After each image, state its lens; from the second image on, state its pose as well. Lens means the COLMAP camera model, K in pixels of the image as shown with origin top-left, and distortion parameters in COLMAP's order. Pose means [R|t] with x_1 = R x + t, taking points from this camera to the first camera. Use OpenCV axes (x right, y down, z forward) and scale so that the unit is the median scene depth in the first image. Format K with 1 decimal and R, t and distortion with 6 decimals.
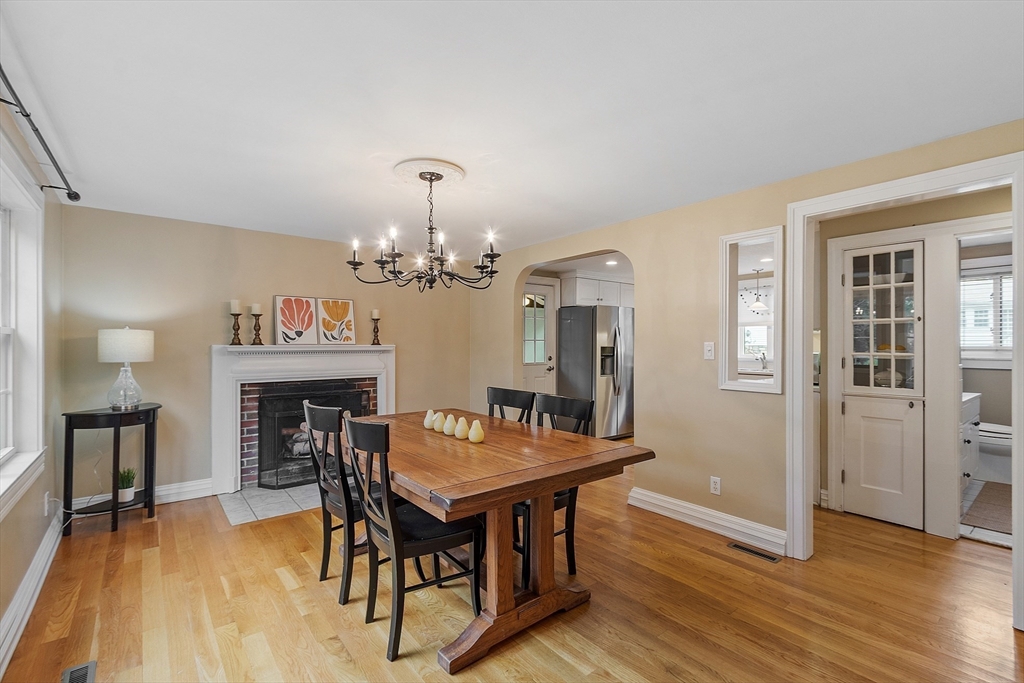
lens RADIAL K [[449.1, 0, 514.0], [0, 449.1, 347.7], [0, 0, 1]] dist [-0.000121, -0.001222]
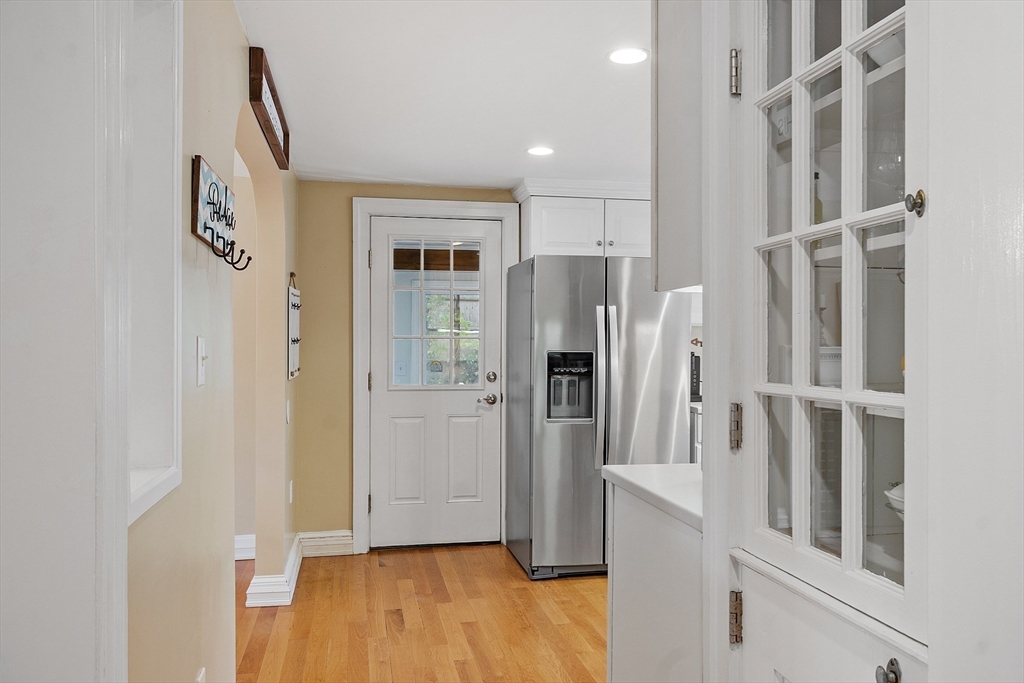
lens RADIAL K [[740.7, 0, 509.9], [0, 740.7, 342.5], [0, 0, 1]] dist [-0.044130, -0.001640]
pose [[0.882404, 0.000026, -0.470493, 0.682745], [-0.006678, 0.999900, -0.012470, -0.003169], [0.470446, 0.014146, 0.882315, 0.509734]]
